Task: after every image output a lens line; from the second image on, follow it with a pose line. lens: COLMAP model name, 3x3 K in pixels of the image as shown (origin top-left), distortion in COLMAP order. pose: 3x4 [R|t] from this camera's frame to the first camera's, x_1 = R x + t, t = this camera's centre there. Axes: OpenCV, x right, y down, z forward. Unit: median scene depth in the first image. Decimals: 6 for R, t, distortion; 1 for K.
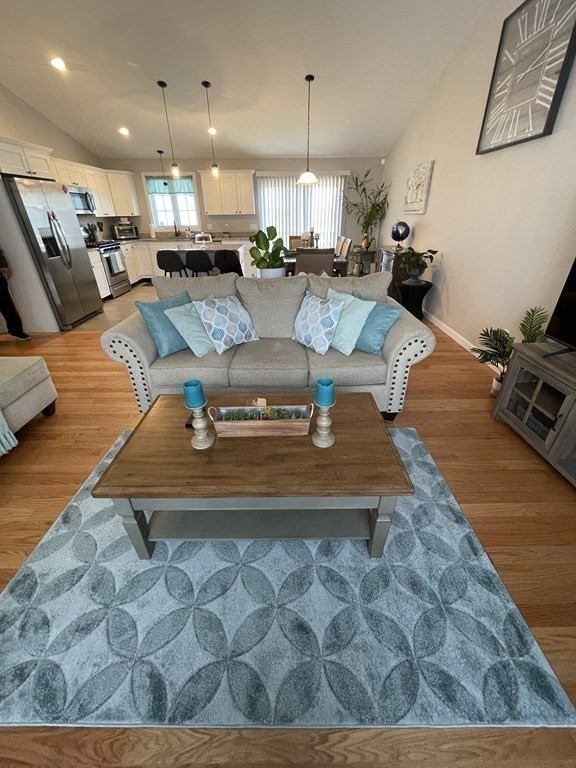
lens RADIAL K [[310.1, 0, 288.3], [0, 310.1, 381.5], [0, 0, 1]] dist [-0.002106, -0.000066]
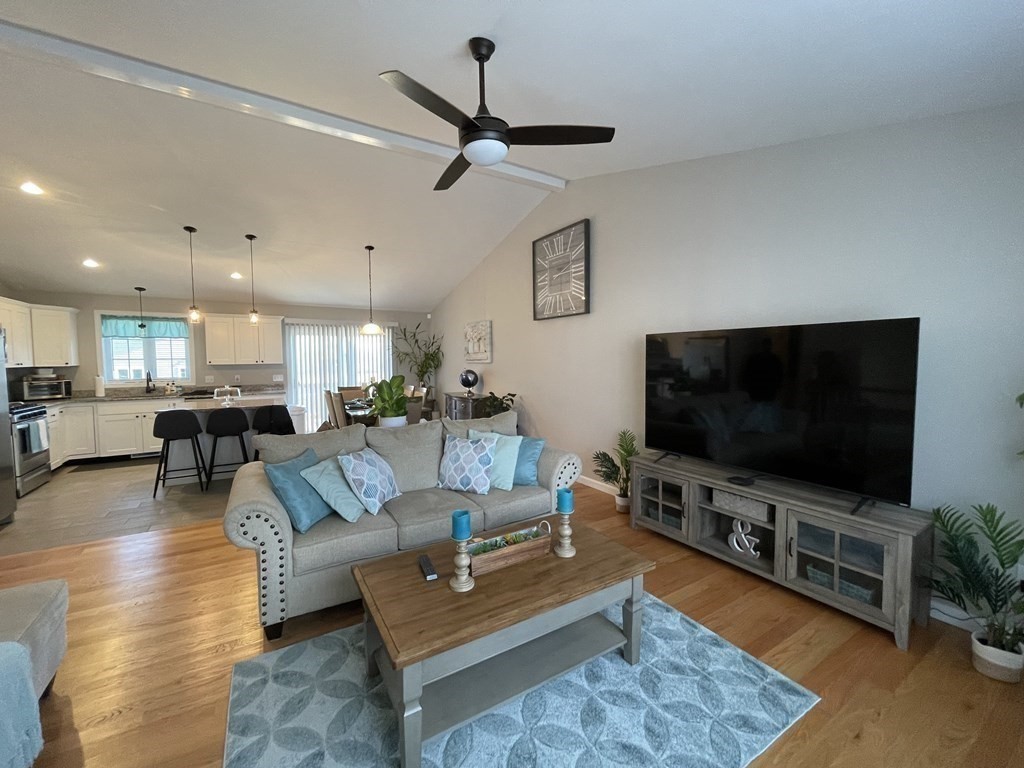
lens RADIAL K [[413.5, 0, 508.0], [0, 413.5, 382.0], [0, 0, 1]] dist [-0.002106, -0.000066]
pose [[0.859038, -0.026082, 0.511246, -0.440229], [0.244508, 0.898321, -0.365014, 0.077122], [-0.449743, 0.438565, 0.778069, -0.158935]]
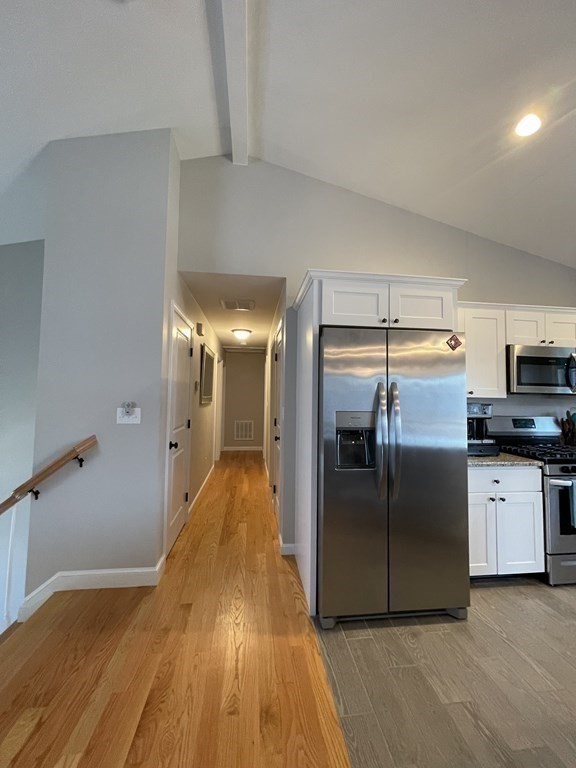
lens RADIAL K [[310.1, 0, 288.0], [0, 310.1, 378.7], [0, 0, 1]] dist [-0.002106, -0.000066]
pose [[0.114787, -0.045777, -0.992335, -0.505767], [-0.491748, 0.865340, -0.096801, -0.714830], [0.863138, 0.499091, 0.076818, 1.368399]]
